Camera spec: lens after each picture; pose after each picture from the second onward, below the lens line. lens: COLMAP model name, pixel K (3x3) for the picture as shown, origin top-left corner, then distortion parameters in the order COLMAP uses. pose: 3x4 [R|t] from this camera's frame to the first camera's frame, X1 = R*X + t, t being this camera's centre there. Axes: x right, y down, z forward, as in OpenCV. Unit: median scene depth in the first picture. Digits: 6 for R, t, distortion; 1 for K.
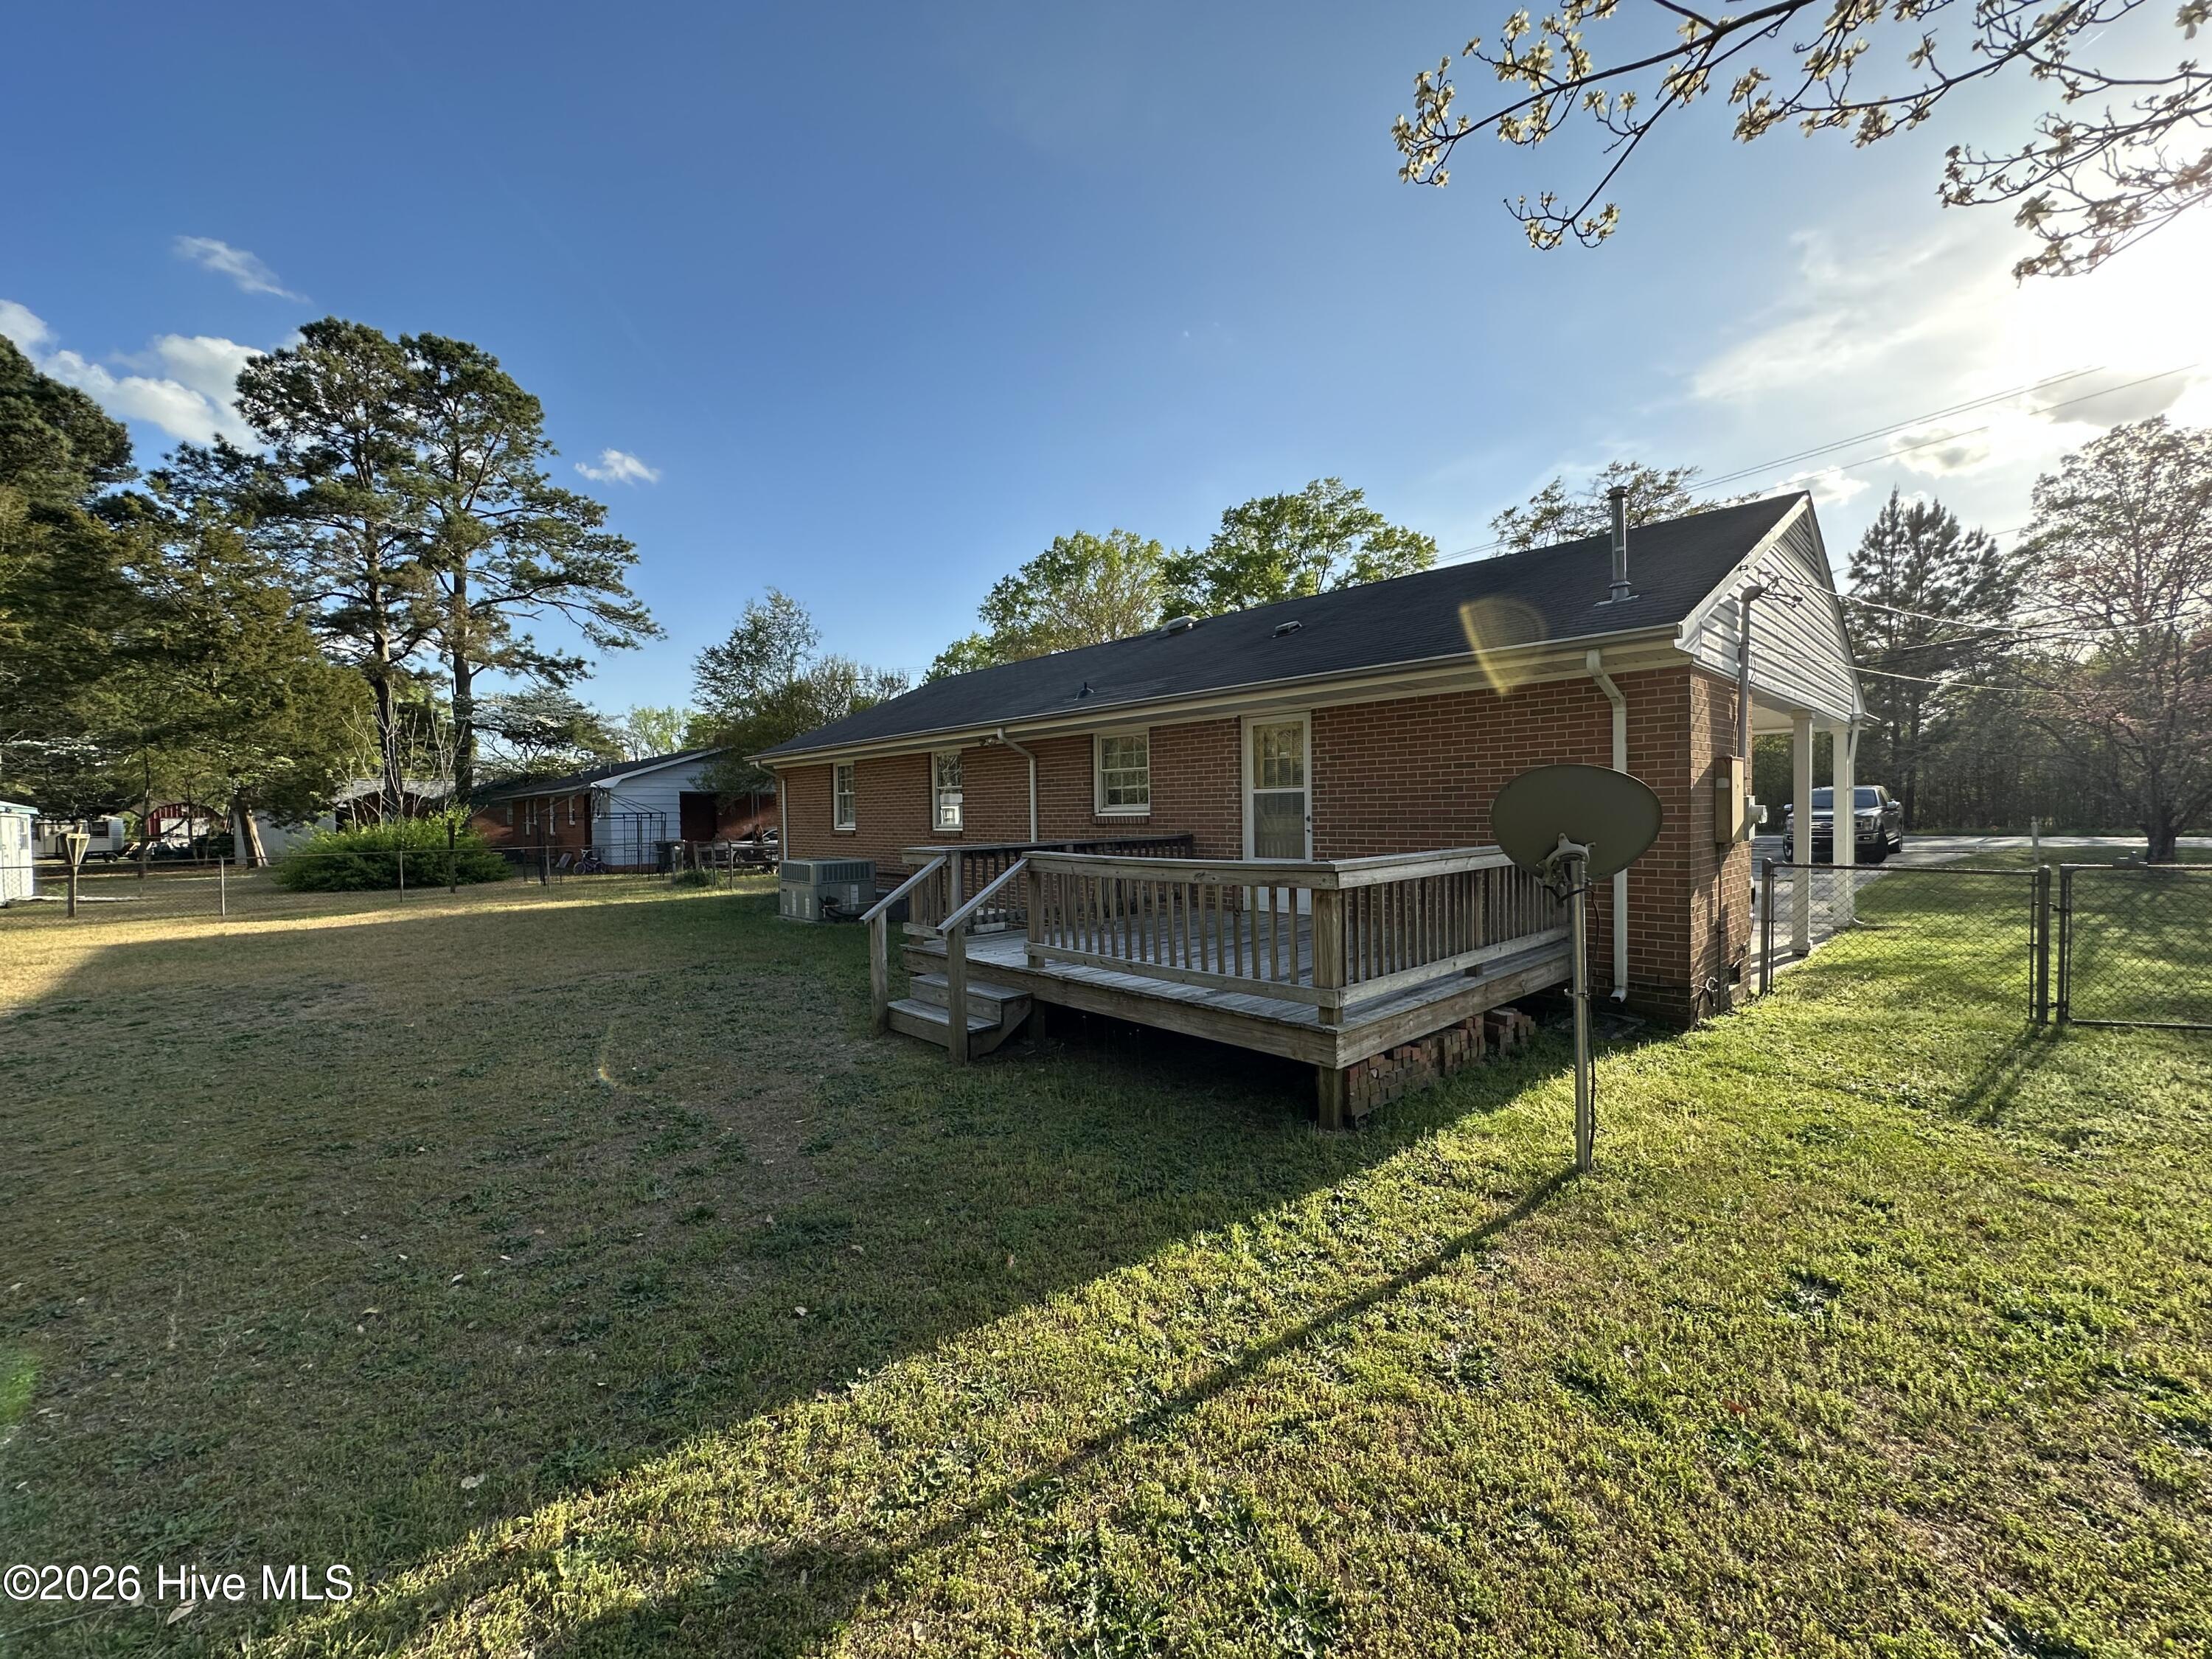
lens RADIAL K [[889.1, 0, 1106.0], [0, 889.1, 829.5], [0, 0, 1]] dist [0.000103, -0.000095]
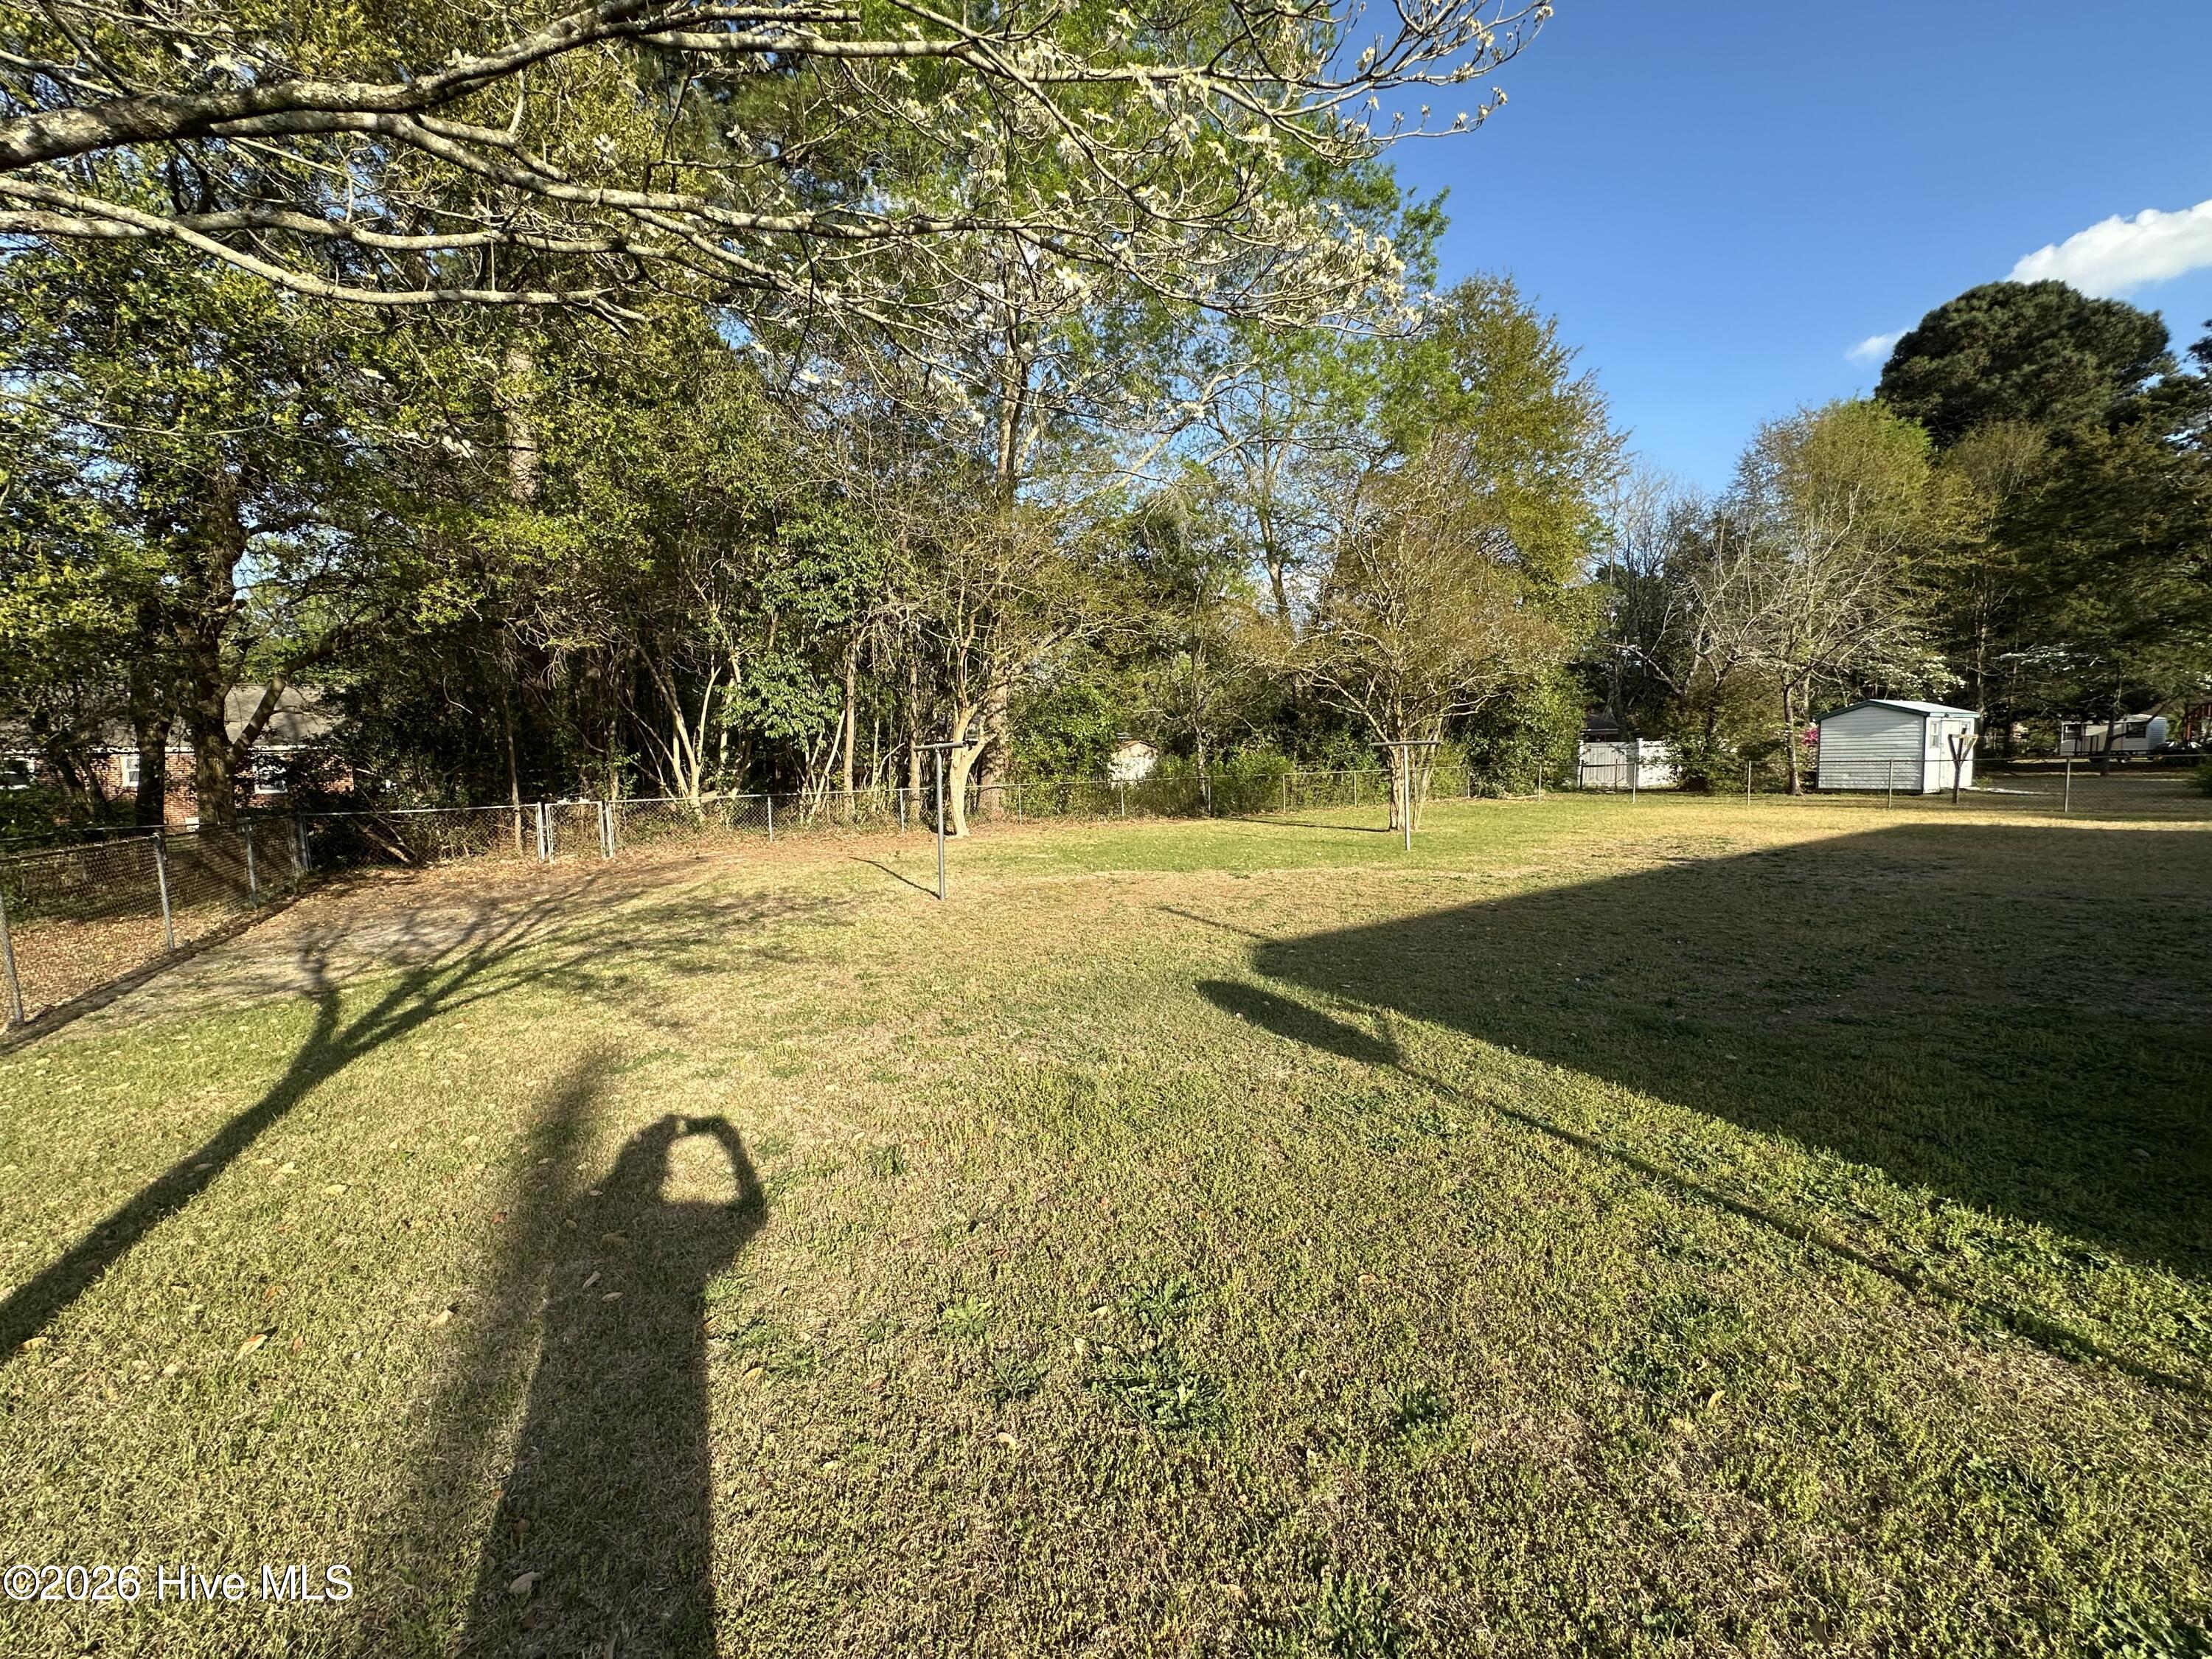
lens RADIAL K [[889.1, 0, 1106.0], [0, 889.1, 829.5], [0, 0, 1]] dist [0.000103, -0.000095]
pose [[-0.174809, 0.100881, -0.979421, 0.136838], [0.009116, 0.994860, 0.100844, 0.000346], [0.984560, 0.008700, -0.174831, 0.047181]]
